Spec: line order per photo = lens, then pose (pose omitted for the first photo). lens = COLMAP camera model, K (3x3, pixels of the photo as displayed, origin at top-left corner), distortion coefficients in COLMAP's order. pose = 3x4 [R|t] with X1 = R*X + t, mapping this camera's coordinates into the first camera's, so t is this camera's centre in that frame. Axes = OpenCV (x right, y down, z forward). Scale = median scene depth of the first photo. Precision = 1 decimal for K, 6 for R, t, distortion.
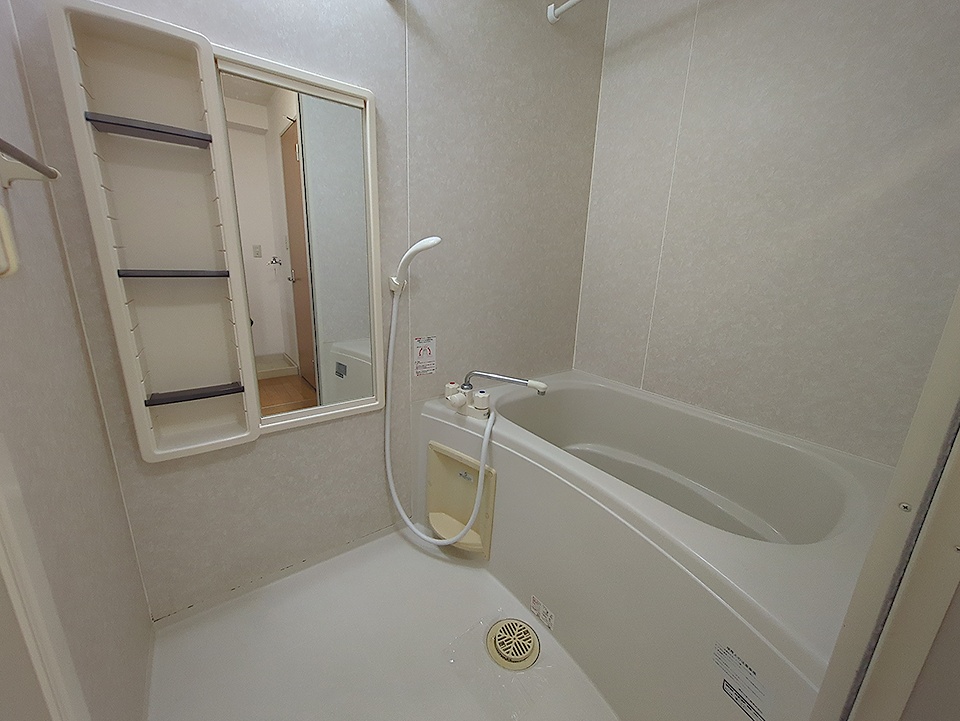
lens RADIAL K [[378.6, 0, 480.0], [0, 378.6, 360.5], [0, 0, 1]] dist [-0.002725, 0.000830]
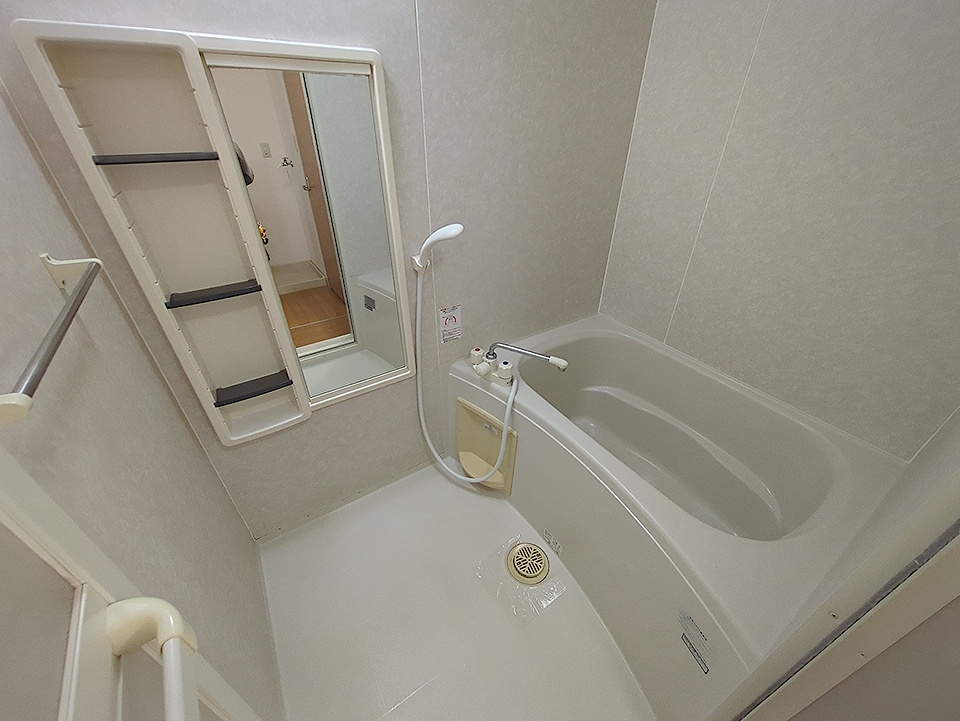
lens RADIAL K [[378.6, 0, 480.0], [0, 378.6, 360.5], [0, 0, 1]] dist [-0.002725, 0.000830]
pose [[0.997681, 0.008648, -0.067513, 0.005214], [0.012943, 0.949692, 0.312919, -0.254391], [0.066822, -0.313067, 0.947377, -0.004859]]
